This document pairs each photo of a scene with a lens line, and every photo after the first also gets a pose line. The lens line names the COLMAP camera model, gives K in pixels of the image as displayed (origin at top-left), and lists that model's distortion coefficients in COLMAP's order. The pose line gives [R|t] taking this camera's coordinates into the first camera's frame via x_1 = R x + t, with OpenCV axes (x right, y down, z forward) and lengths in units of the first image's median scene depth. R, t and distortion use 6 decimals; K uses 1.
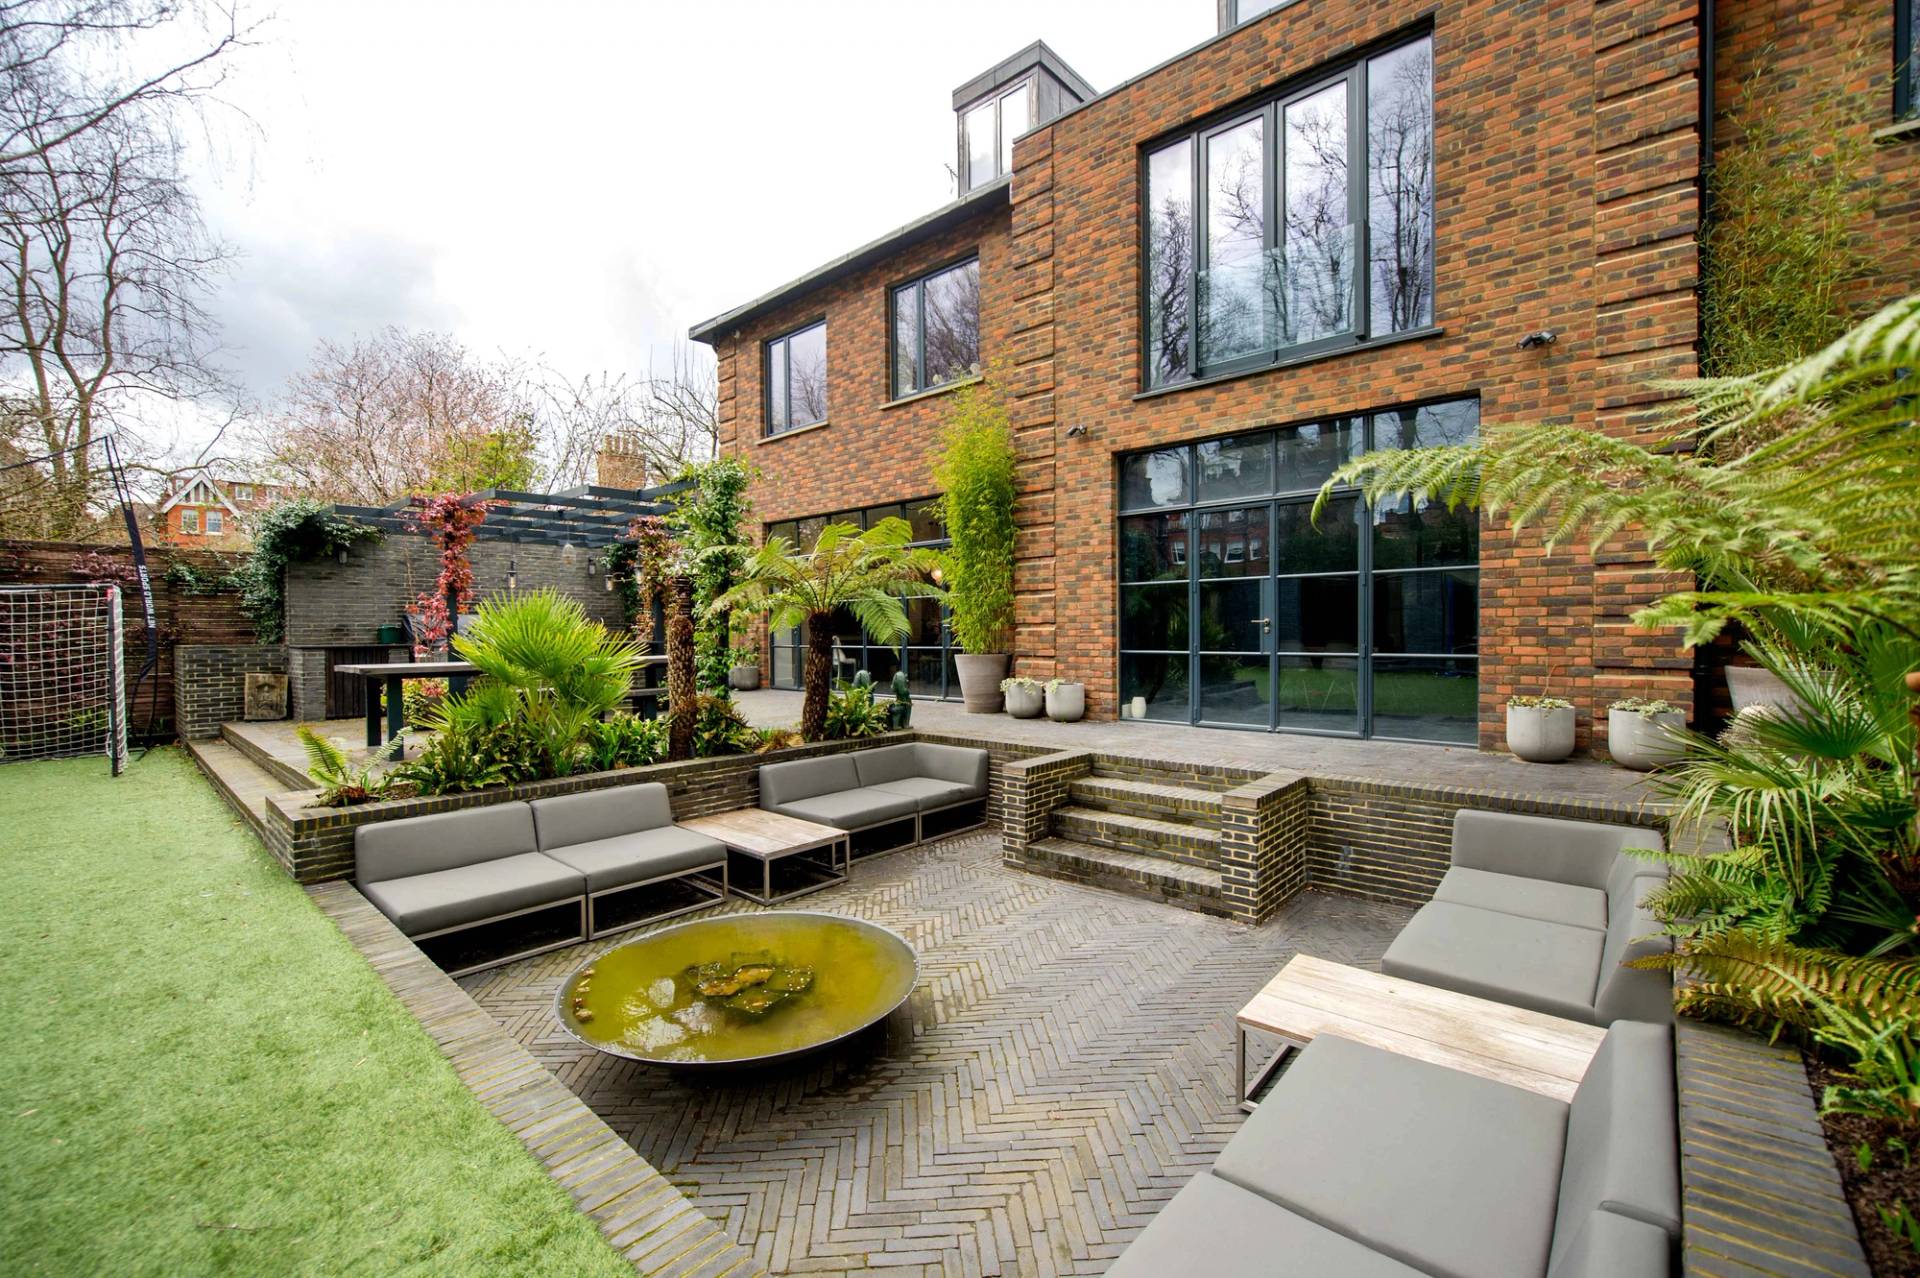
lens RADIAL K [[761.6, 0, 956.6], [0, 761.6, 657.3], [0, 0, 1]] dist [-0.020477, -0.000619]
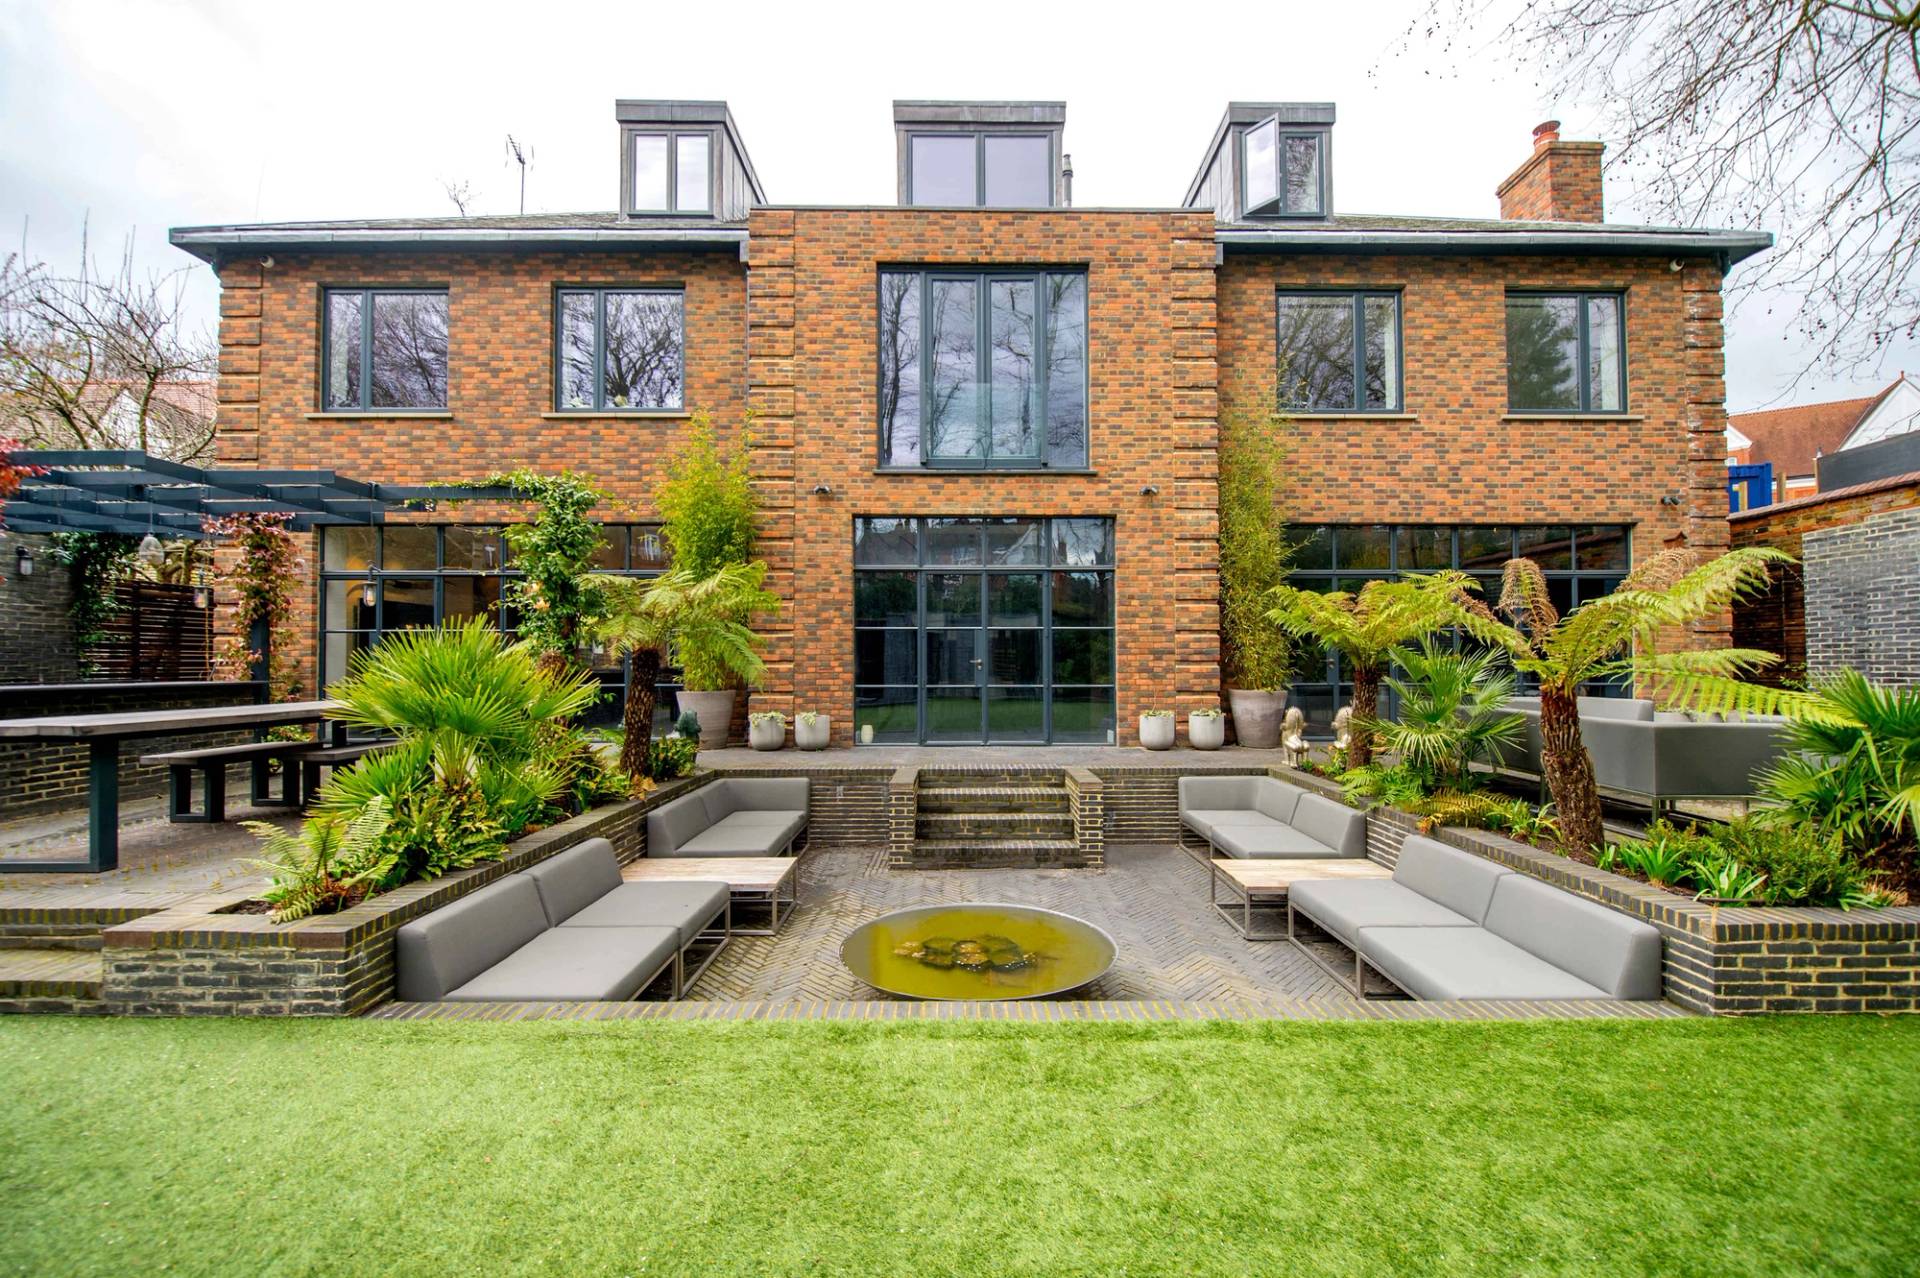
lens RADIAL K [[776.6, 0, 949.4], [0, 776.6, 663.1], [0, 0, 1]] dist [-0.009505, 0.000003]
pose [[0.748542, 0.008849, 0.663029, -0.472910], [0.017814, 0.999282, -0.033448, -0.000809], [-0.662848, 0.036848, 0.747846, 0.027220]]
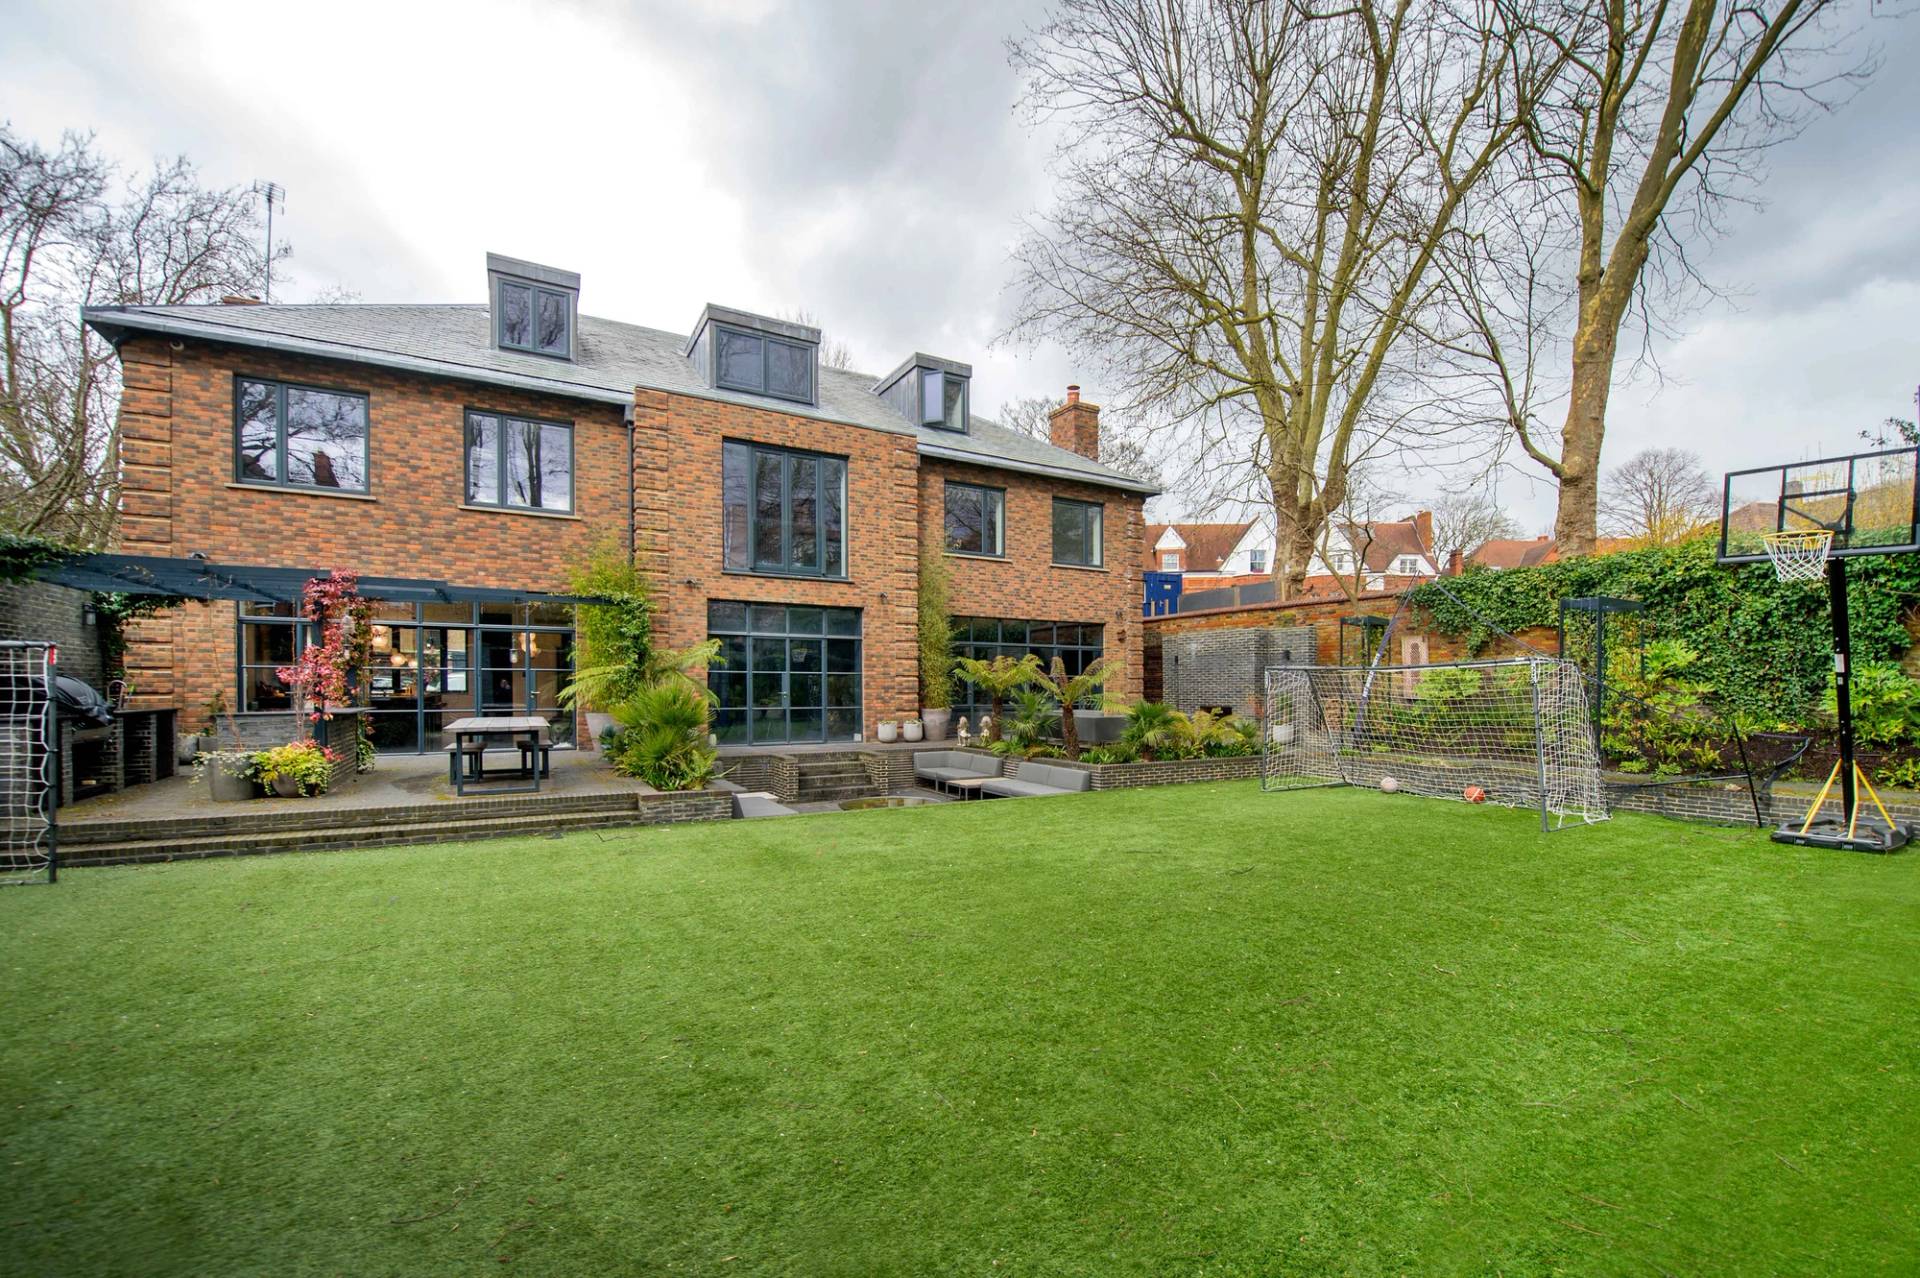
lens RADIAL K [[787.0, 0, 955.6], [0, 787.0, 716.5], [0, 0, 1]] dist [-0.001065, -0.012388]
pose [[0.328879, -0.022696, 0.944099, -1.385958], [0.027651, 0.999514, 0.014396, -0.000214], [-0.943967, 0.021371, 0.329347, -0.164031]]
